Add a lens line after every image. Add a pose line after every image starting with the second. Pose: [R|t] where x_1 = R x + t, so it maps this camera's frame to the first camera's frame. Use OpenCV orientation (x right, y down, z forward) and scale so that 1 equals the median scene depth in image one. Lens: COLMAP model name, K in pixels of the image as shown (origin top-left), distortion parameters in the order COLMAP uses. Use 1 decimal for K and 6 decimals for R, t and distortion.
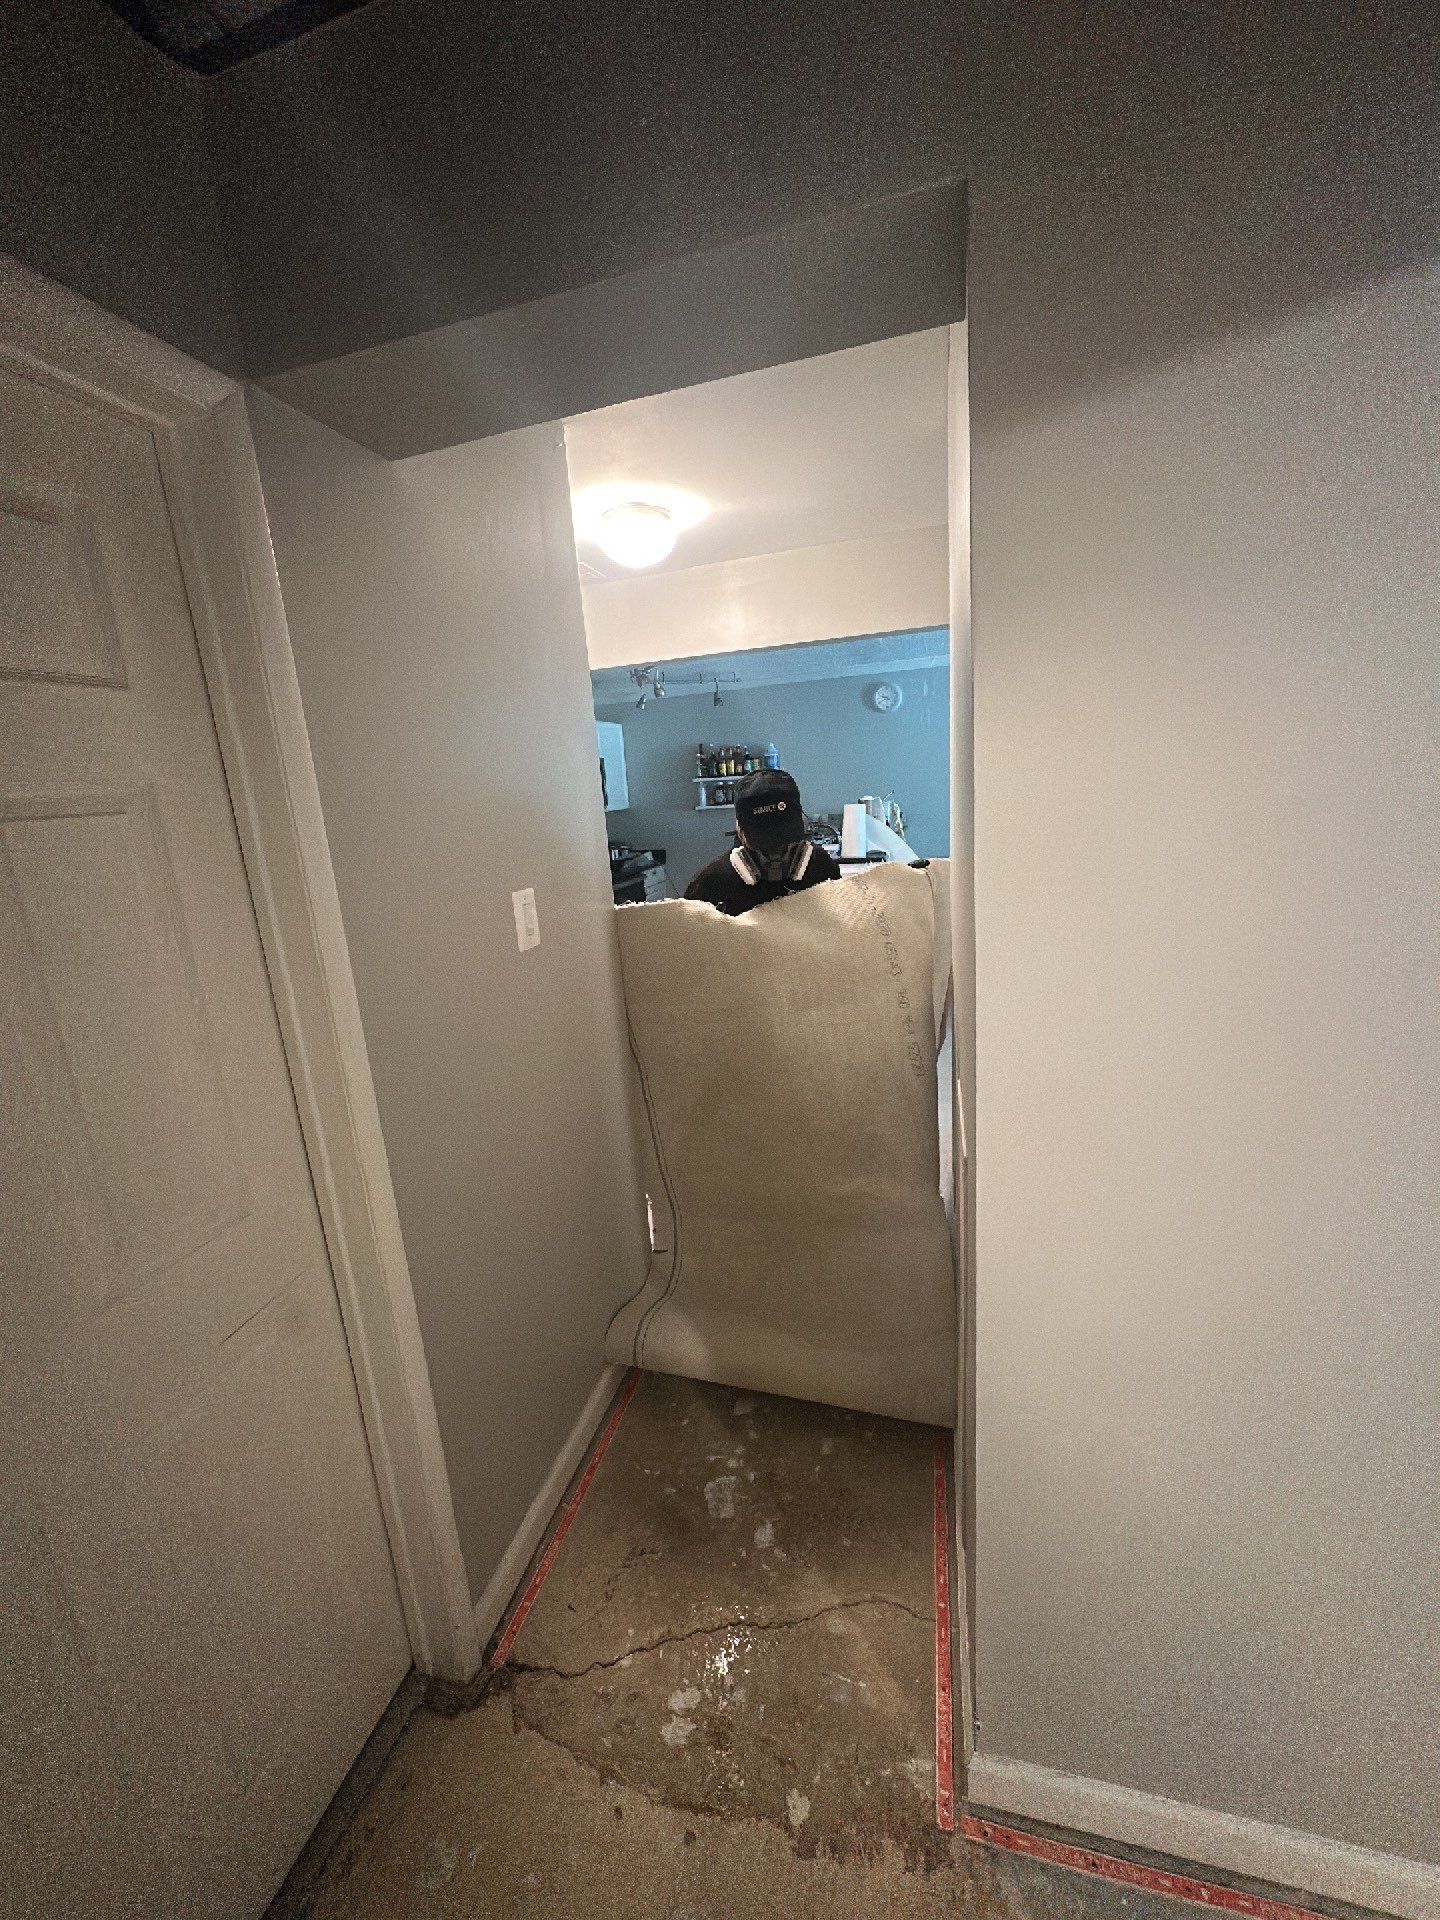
lens RADIAL K [[766.3, 0, 720.0], [0, 766.3, 960.0], [0, 0, 1]] dist [0.000647, 0.000018]
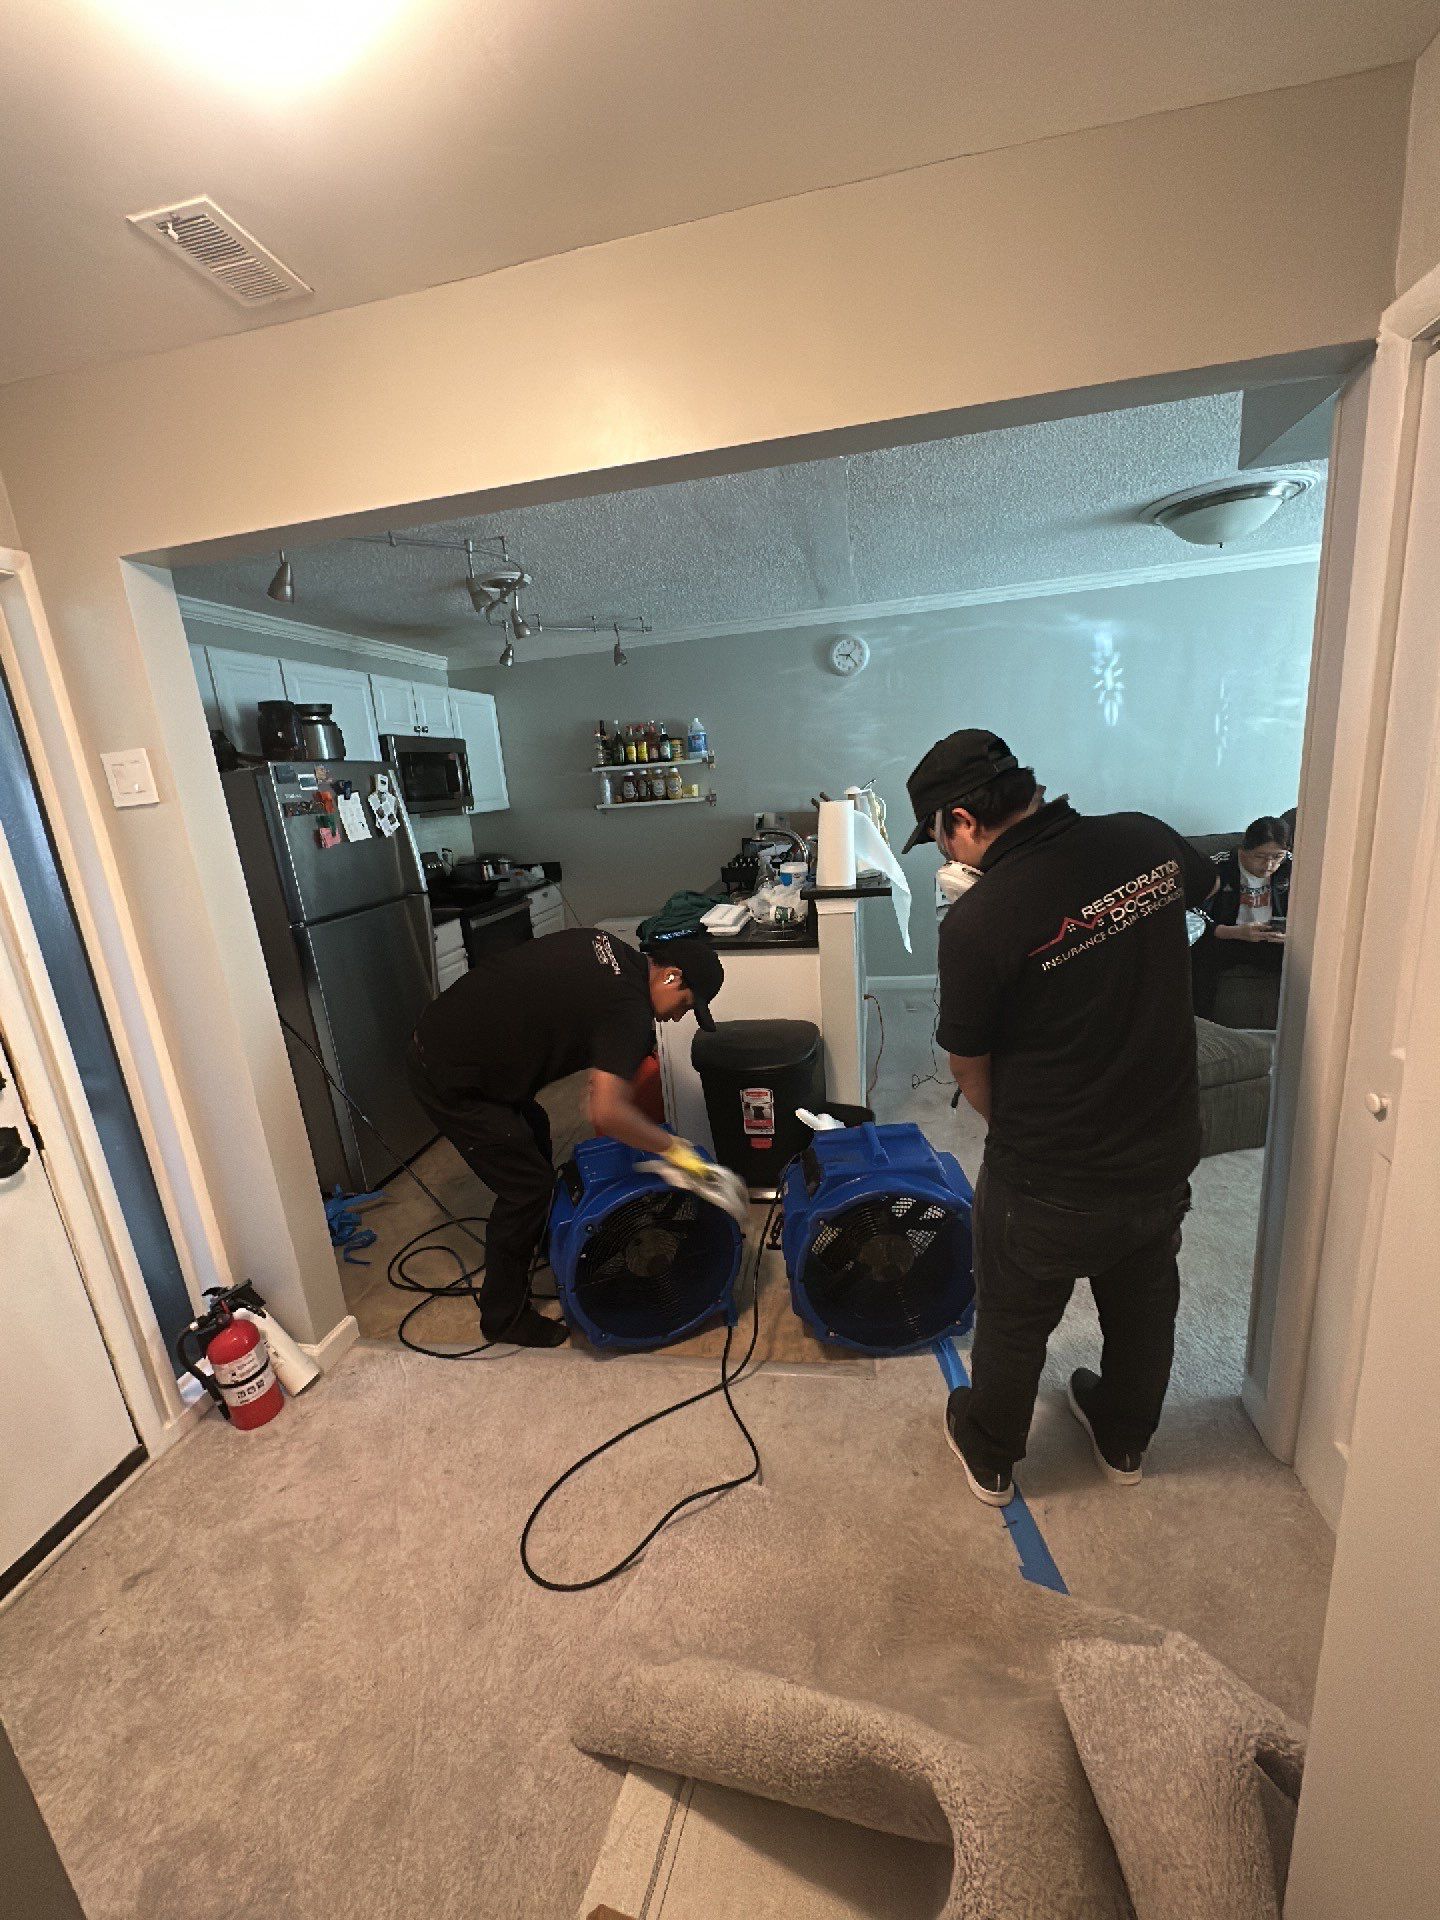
lens RADIAL K [[766.3, 0, 720.0], [0, 766.3, 960.0], [0, 0, 1]] dist [0.000647, 0.000018]
pose [[0.995181, -0.034776, 0.091679, 0.013384], [0.034129, 0.999380, 0.008617, -0.051966], [-0.091922, -0.005447, 0.995751, 0.246776]]
